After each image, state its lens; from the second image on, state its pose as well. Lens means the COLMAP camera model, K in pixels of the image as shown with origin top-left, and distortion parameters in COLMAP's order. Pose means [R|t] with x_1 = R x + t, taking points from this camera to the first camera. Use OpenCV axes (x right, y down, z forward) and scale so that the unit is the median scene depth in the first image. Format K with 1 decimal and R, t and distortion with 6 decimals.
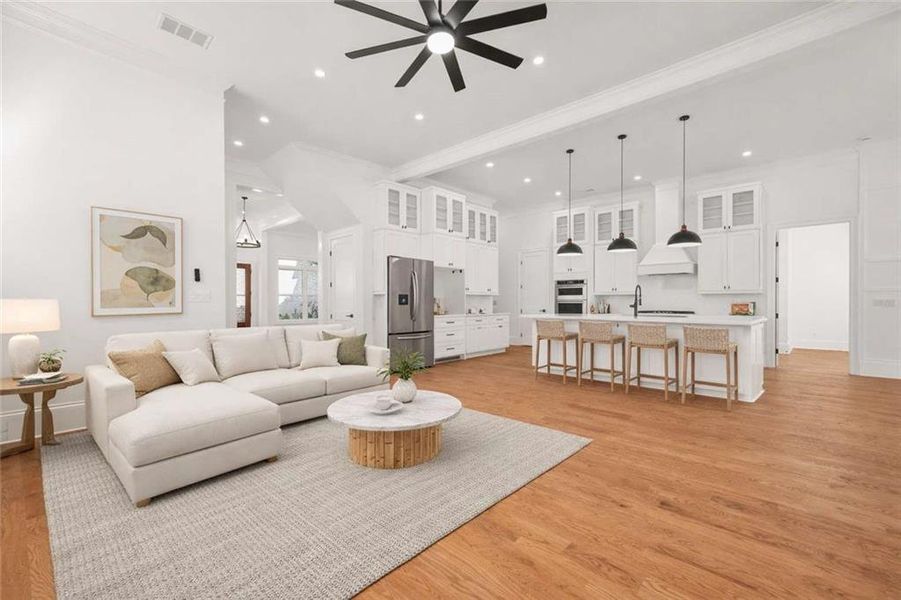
lens RADIAL K [[389.7, 0, 429.7], [0, 389.7, 302.6], [0, 0, 1]] dist [-0.001961, -0.000218]
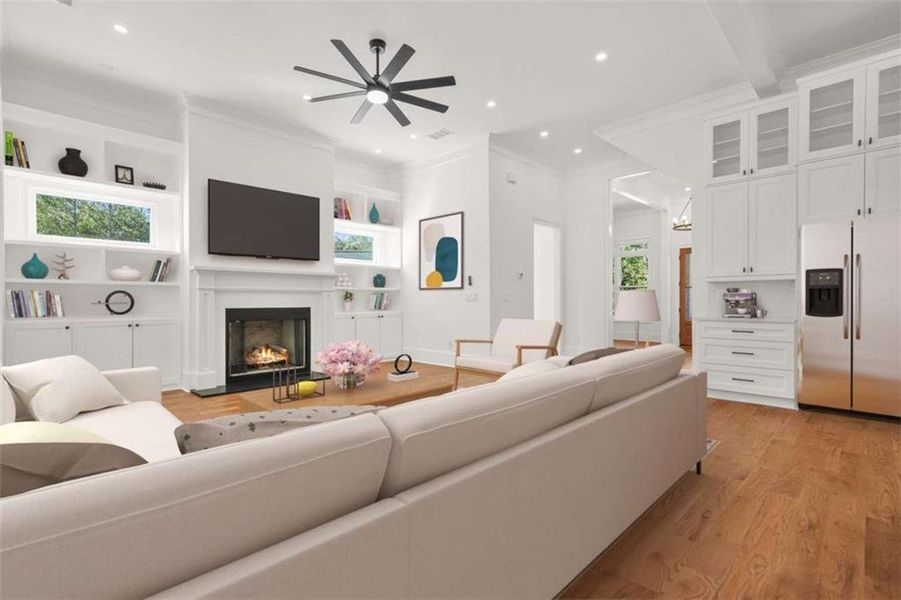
lens RADIAL K [[423.6, 0, 443.6], [0, 423.6, 305.5], [0, 0, 1]] dist [0.018191, 0.000170]
pose [[0.005099, 0.004860, -0.999975, 0.542920], [-0.000597, 0.999988, 0.004857, 0.006304], [0.999987, 0.000573, 0.005102, 0.473771]]
